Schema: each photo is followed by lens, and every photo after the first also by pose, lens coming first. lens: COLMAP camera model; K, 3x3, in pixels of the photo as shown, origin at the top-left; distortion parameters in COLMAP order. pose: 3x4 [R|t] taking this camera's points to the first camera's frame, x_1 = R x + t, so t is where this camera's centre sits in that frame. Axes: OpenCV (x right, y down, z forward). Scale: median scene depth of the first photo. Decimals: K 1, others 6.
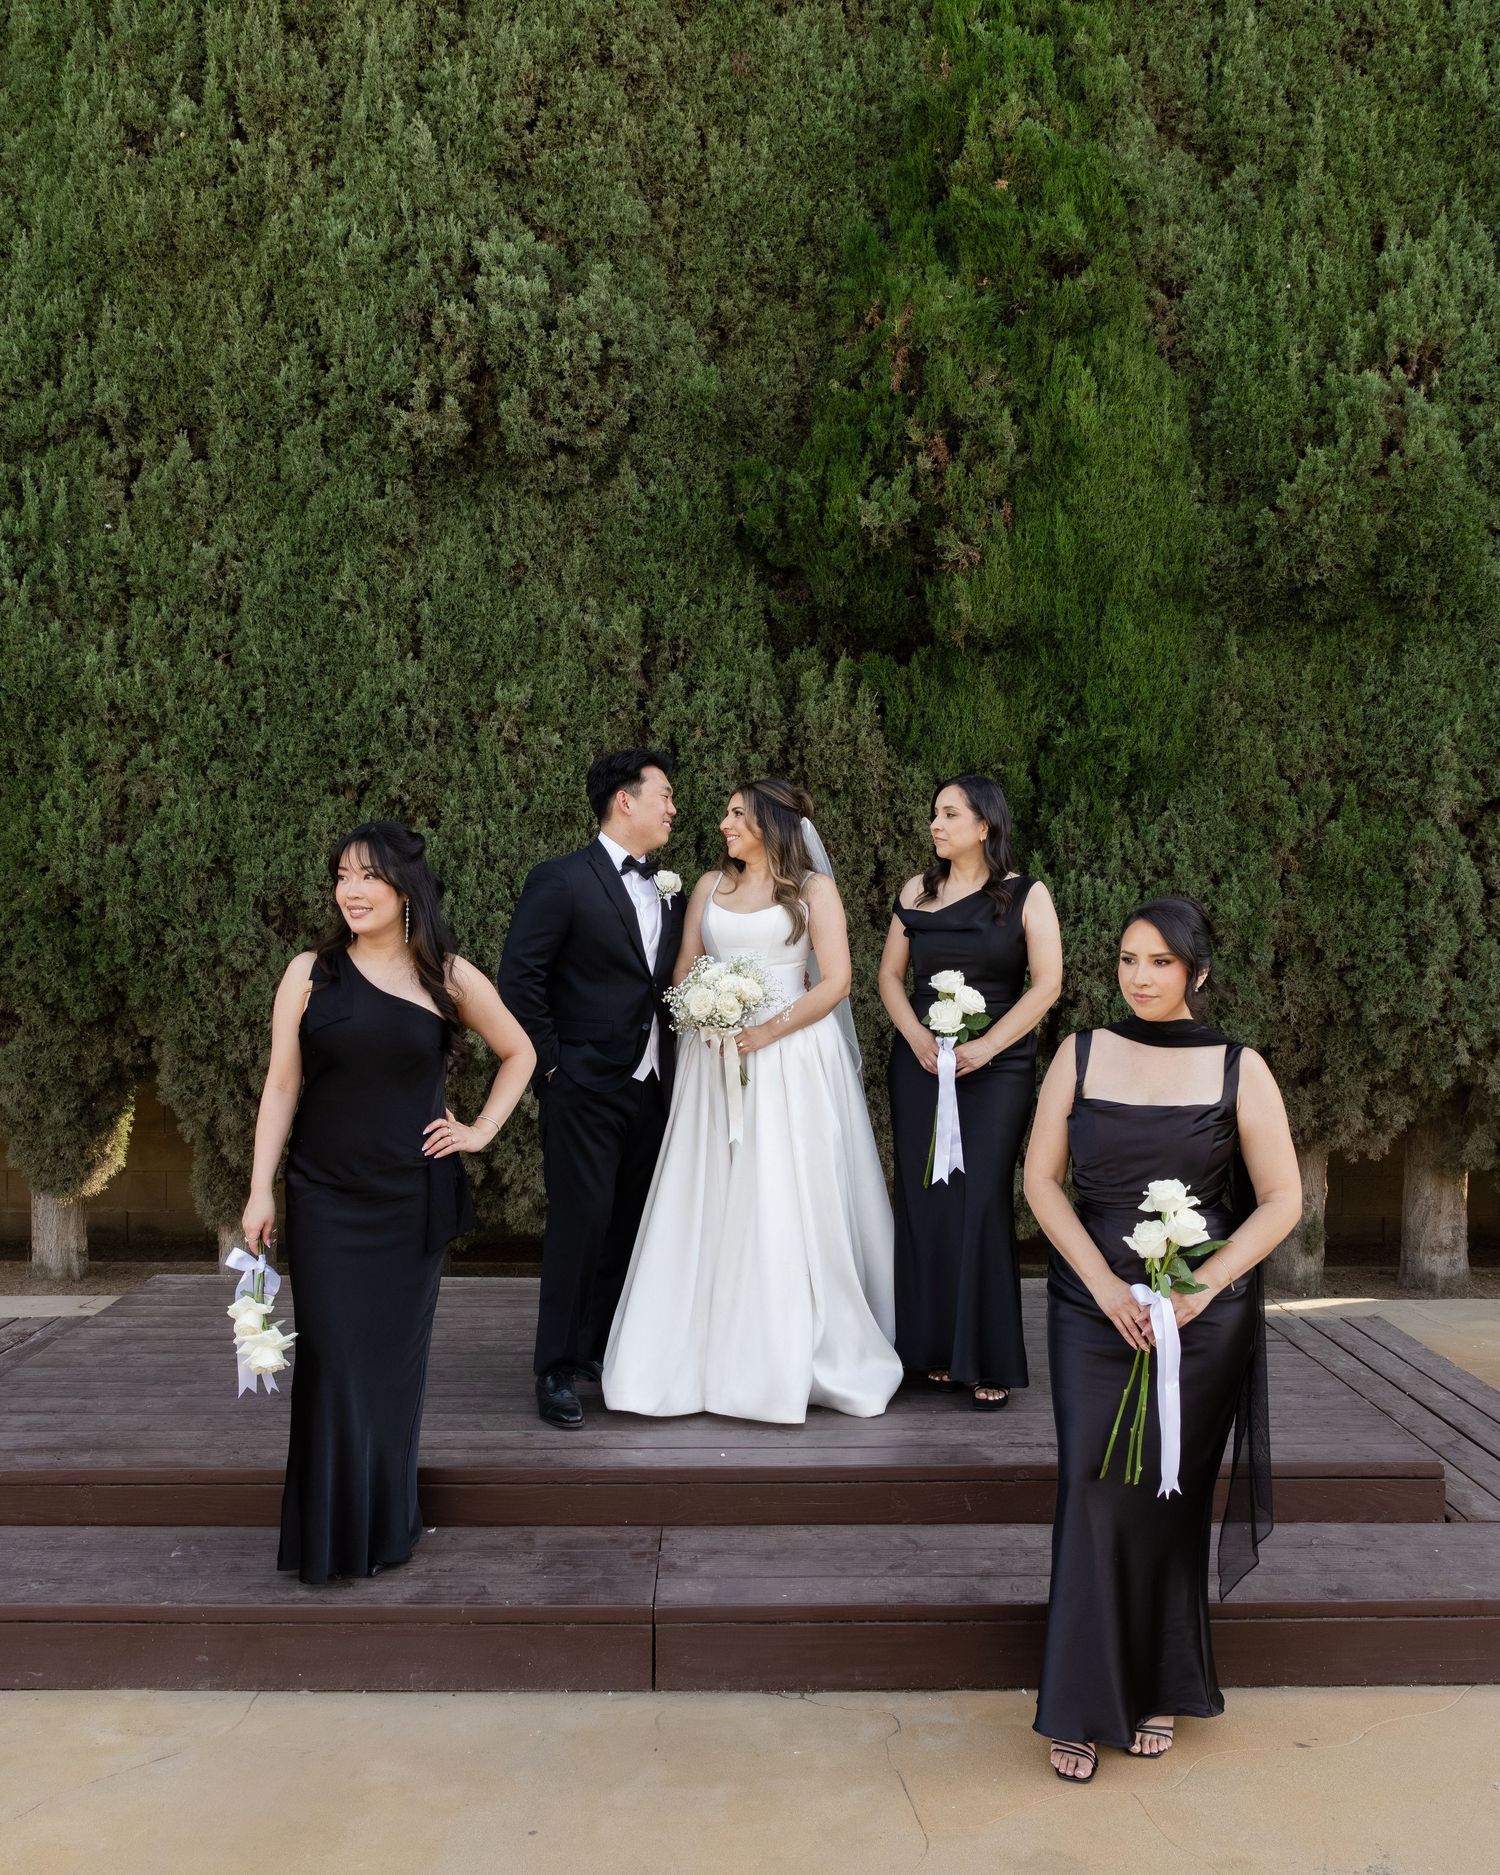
lens RADIAL K [[1687.8, 0, 758.2], [0, 1687.8, 920.7], [0, 0, 1]] dist [0.006856, -0.008791]
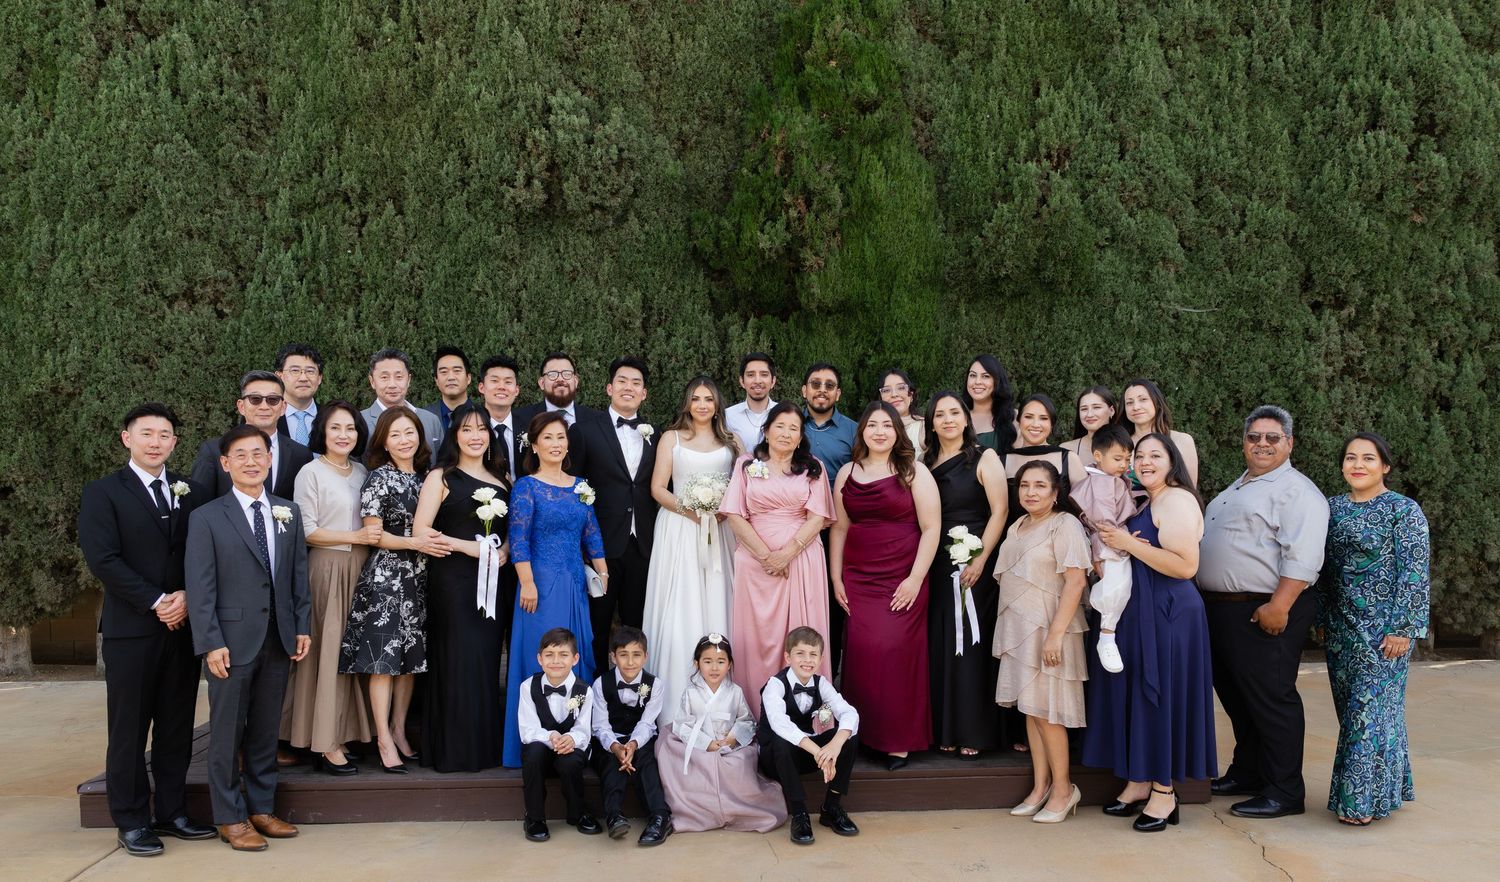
lens RADIAL K [[1108.5, 0, 742.2], [0, 1108.5, 471.0], [0, 0, 1]] dist [0.001198, -0.008043]
pose [[0.999743, -0.014132, 0.017730, 0.016357], [0.014290, 0.999859, -0.008845, 0.021053], [-0.017603, 0.009096, 0.999804, -0.207360]]
